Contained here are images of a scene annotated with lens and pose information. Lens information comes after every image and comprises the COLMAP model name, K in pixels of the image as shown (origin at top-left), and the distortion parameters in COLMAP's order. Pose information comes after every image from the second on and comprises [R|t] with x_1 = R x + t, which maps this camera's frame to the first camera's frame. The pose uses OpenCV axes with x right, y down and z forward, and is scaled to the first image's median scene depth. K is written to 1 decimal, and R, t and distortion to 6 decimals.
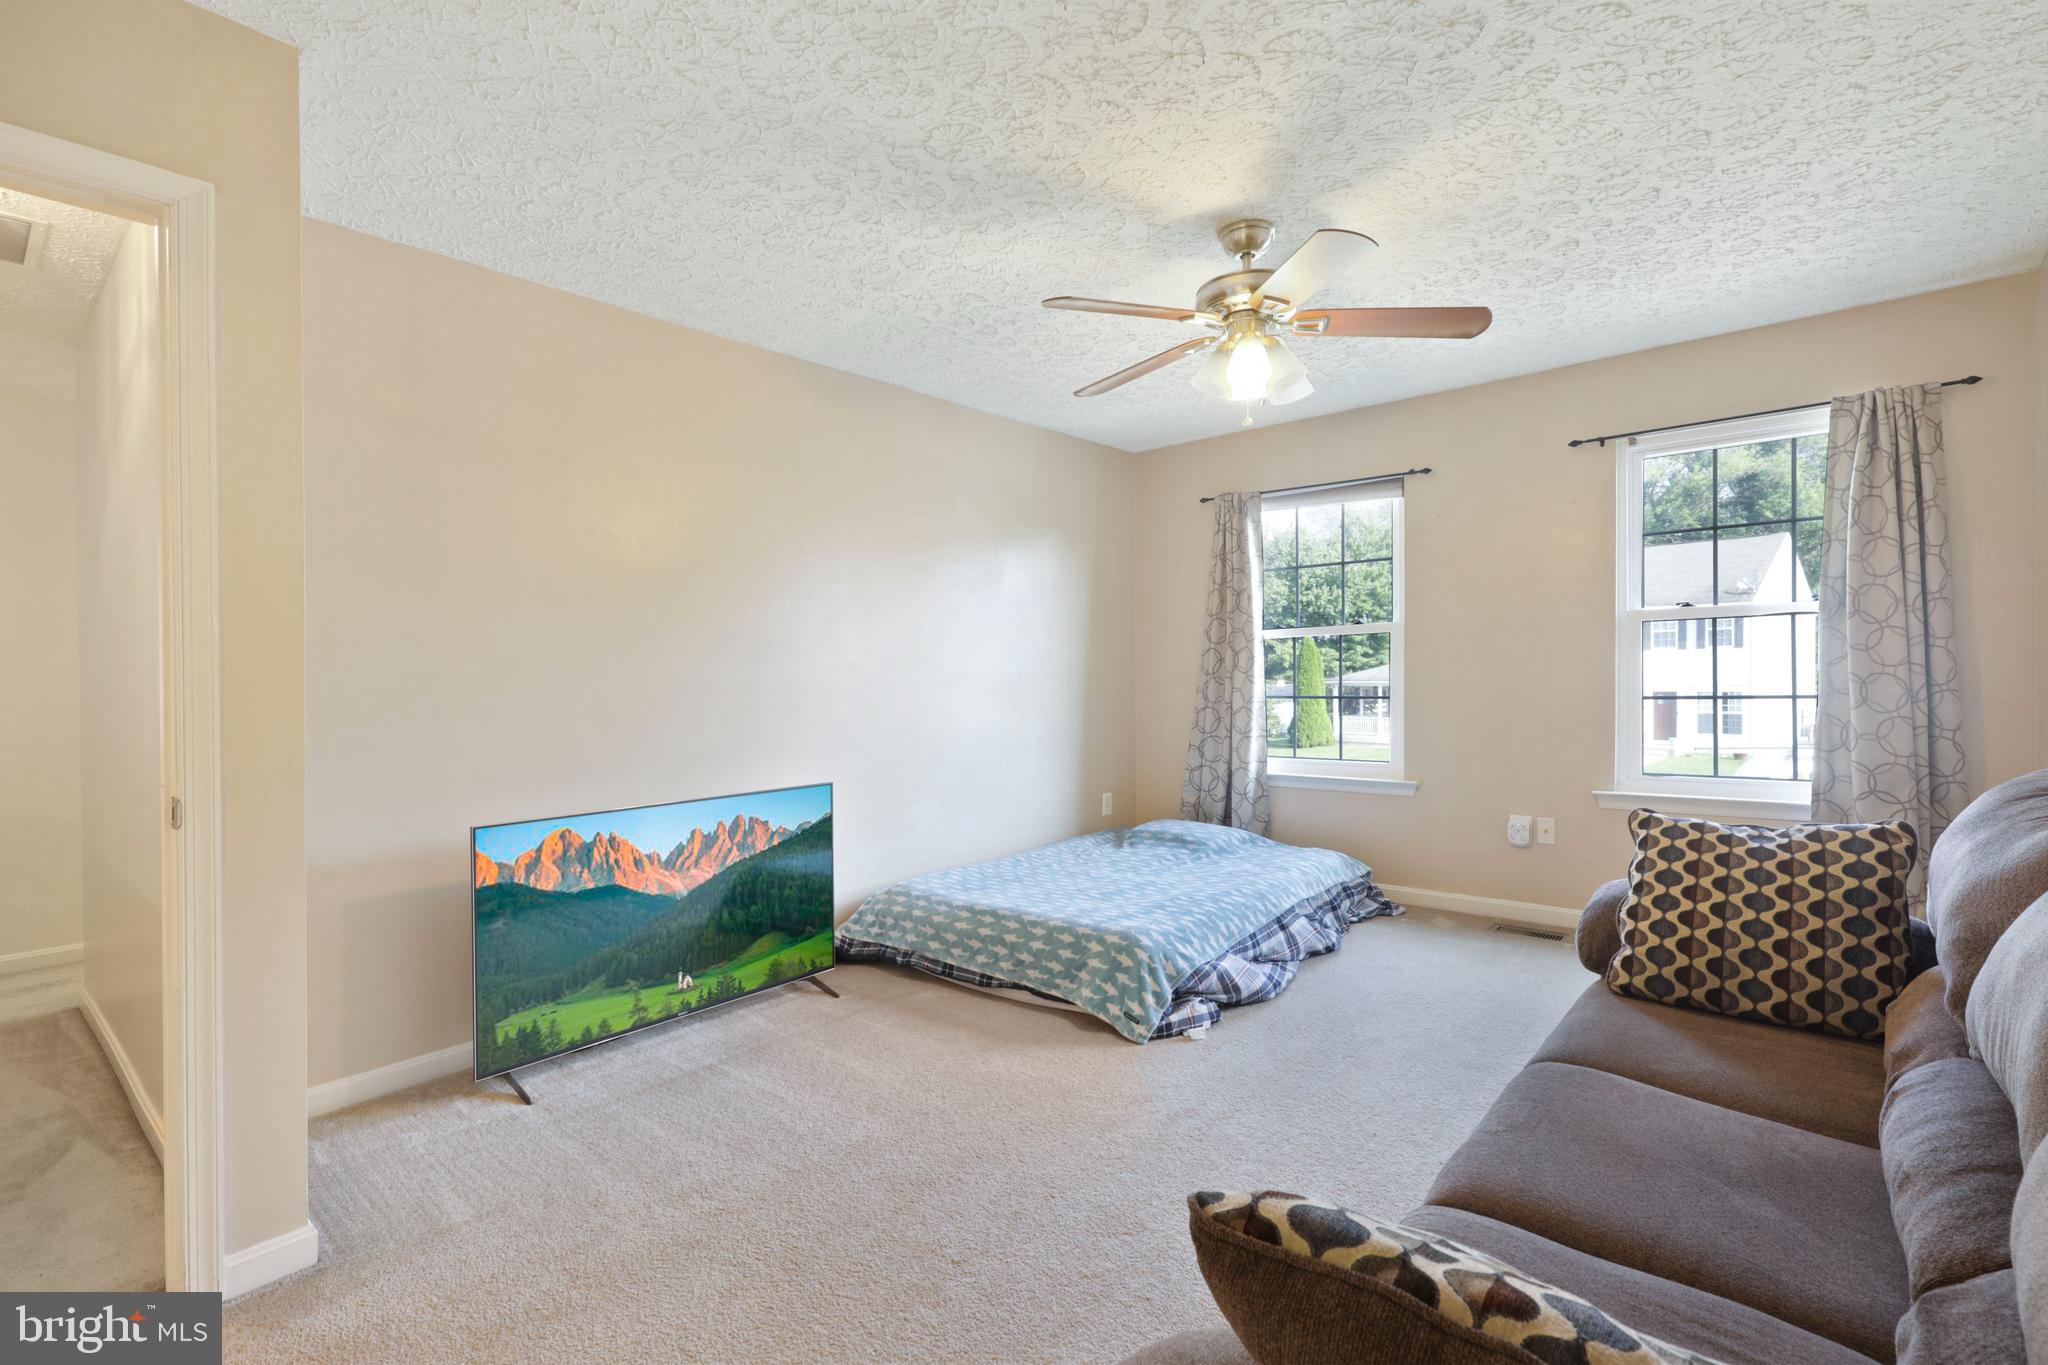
lens RADIAL K [[936.8, 0, 1013.0], [0, 936.8, 675.9], [0, 0, 1]] dist [0.025338, -0.000077]
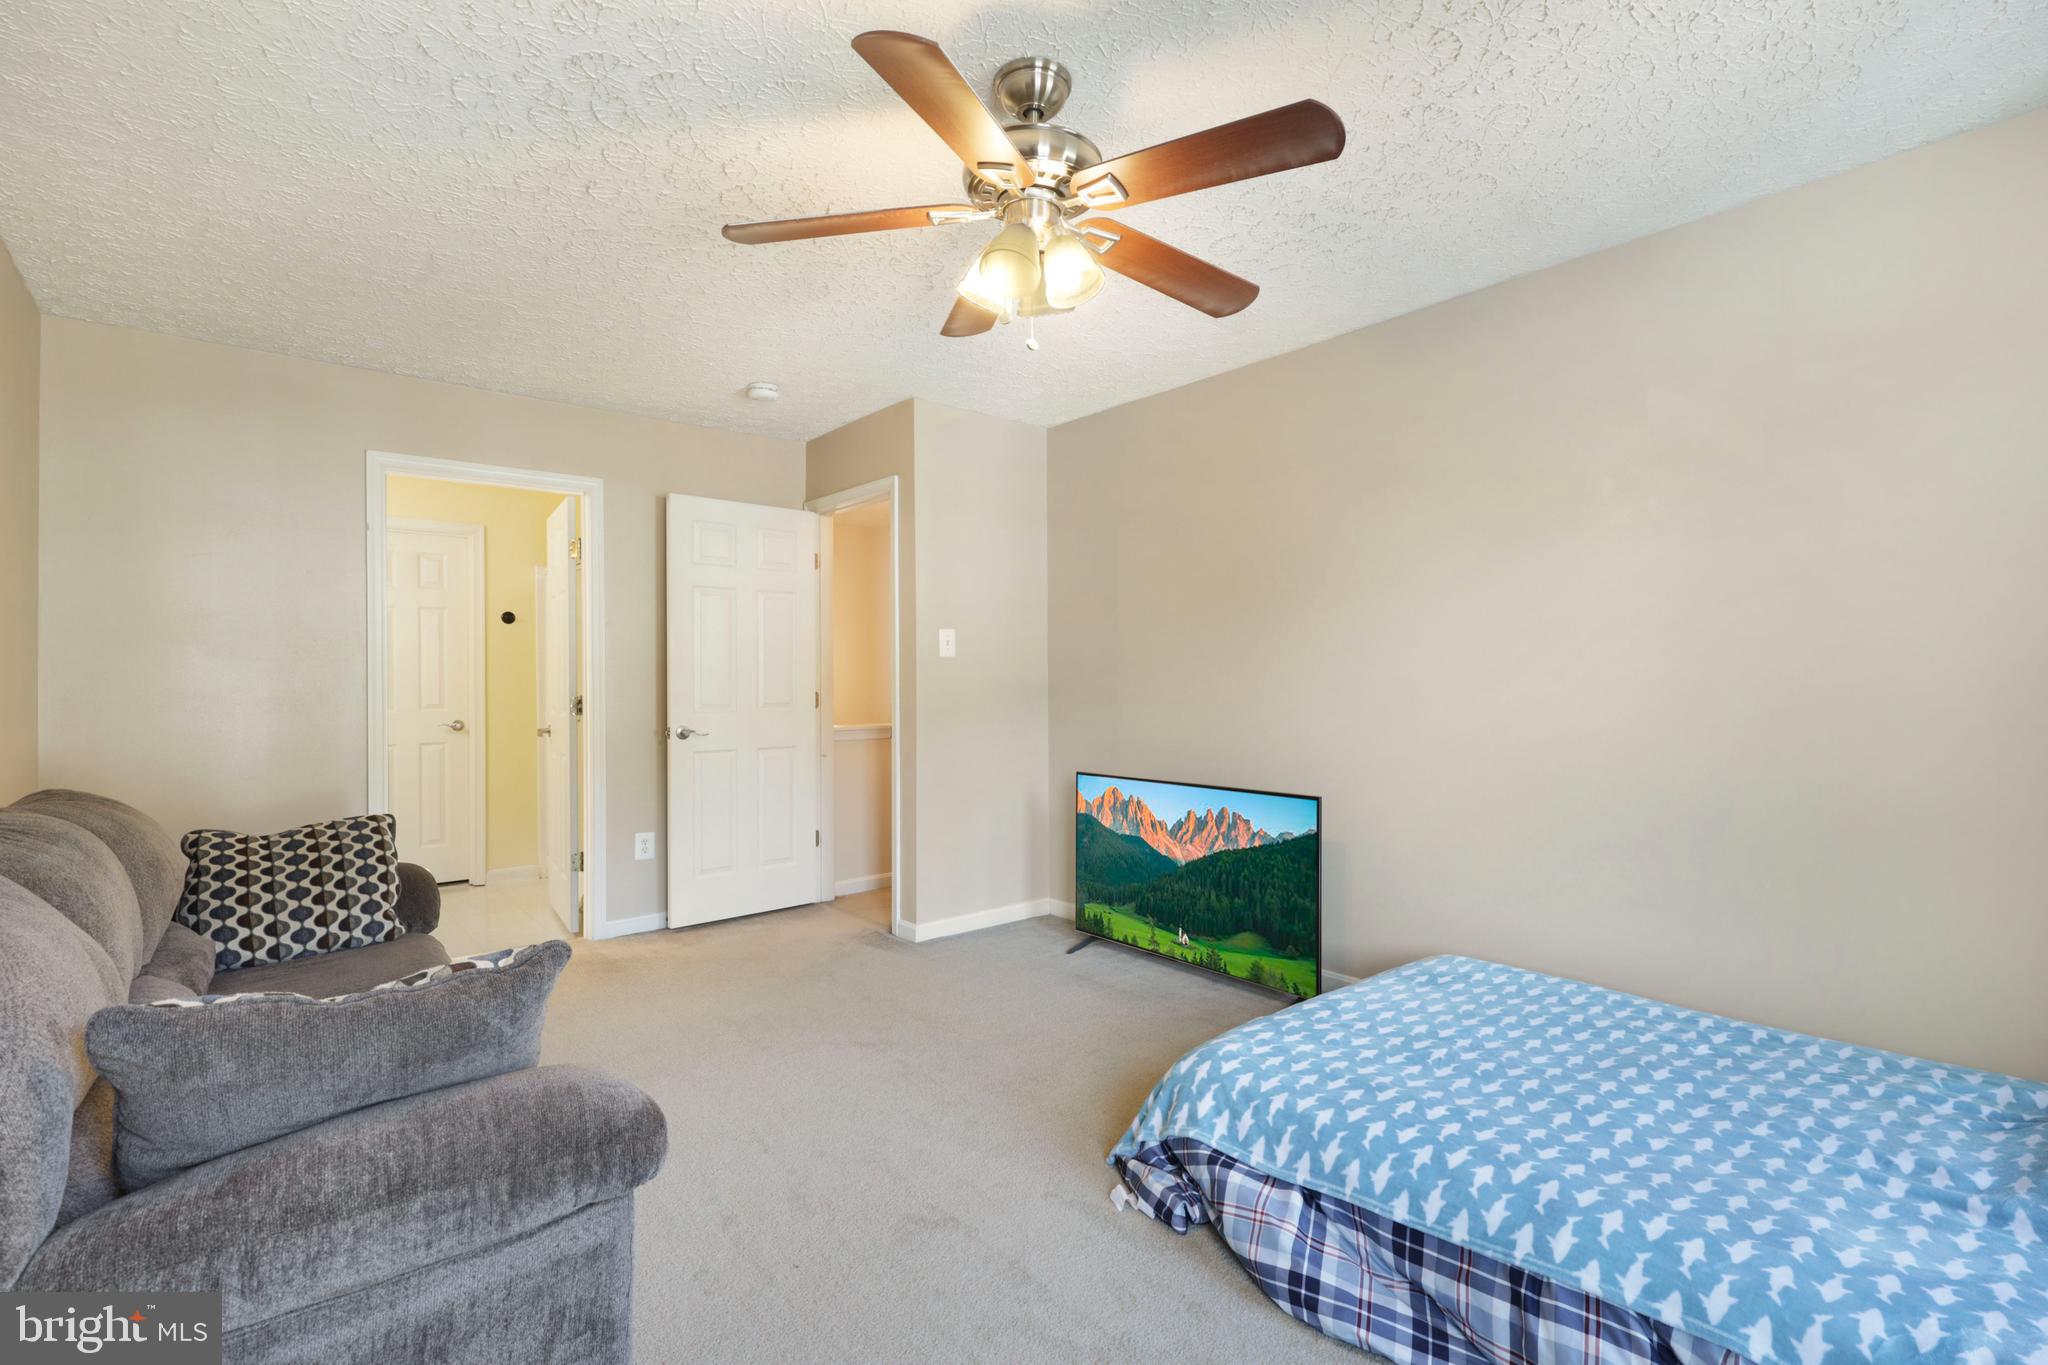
lens RADIAL K [[936.8, 0, 1022.4], [0, 936.8, 685.9], [0, 0, 1]] dist [0.025338, -0.000077]
pose [[-0.165060, 0.008507, -0.986247, 0.833077], [0.001409, 0.999964, 0.008390, -0.000052], [0.986282, -0.000005, -0.165066, 0.988222]]
